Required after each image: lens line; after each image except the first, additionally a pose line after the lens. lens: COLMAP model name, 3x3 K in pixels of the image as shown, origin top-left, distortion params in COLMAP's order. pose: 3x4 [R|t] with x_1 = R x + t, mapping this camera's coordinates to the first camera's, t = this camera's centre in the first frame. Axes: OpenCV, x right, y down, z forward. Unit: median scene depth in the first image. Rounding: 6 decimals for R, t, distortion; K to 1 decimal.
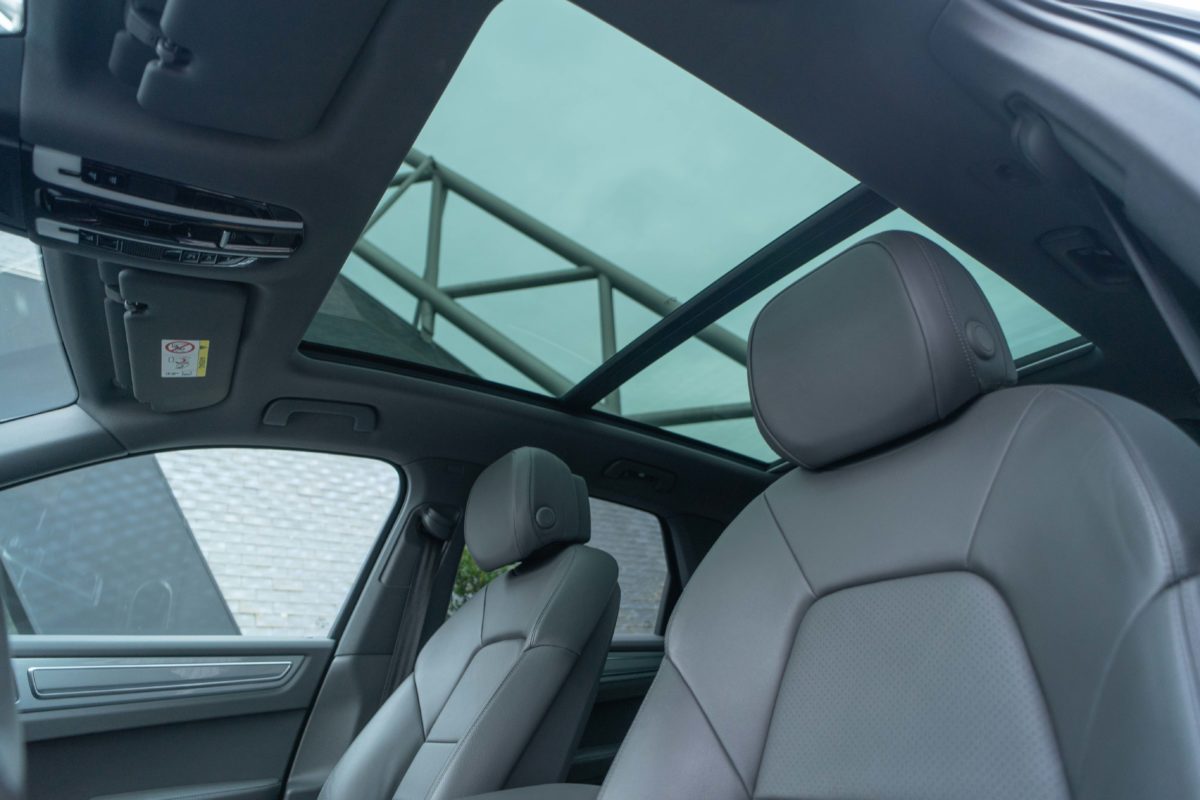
lens RADIAL K [[654.6, 0, 592.6], [0, 654.6, 406.0], [0, 0, 1]] dist [-0.014496, 0.000595]
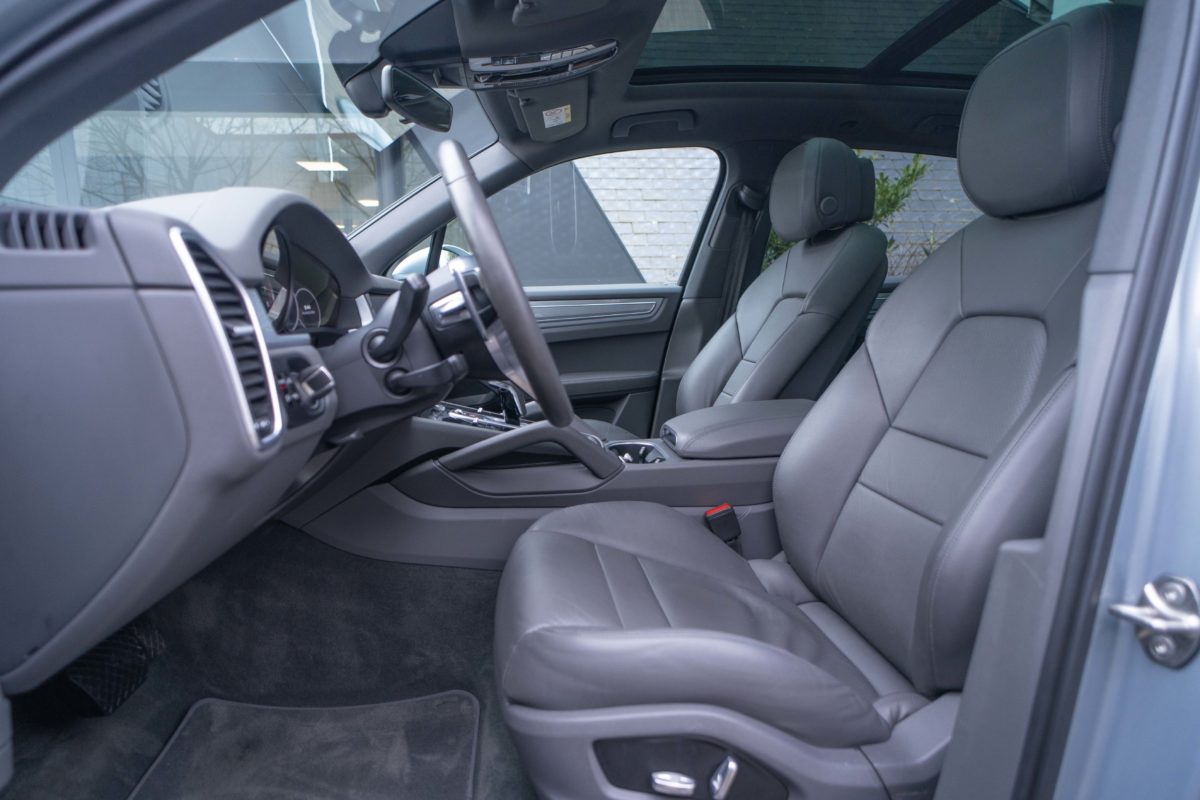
lens RADIAL K [[654.6, 0, 601.4], [0, 654.6, 412.3], [0, 0, 1]] dist [-0.014496, 0.000595]
pose [[0.877636, 0.113301, -0.465745, 0.153317], [0.173592, 0.830573, 0.529164, -0.210152], [0.446790, -0.545262, 0.709273, -0.251098]]
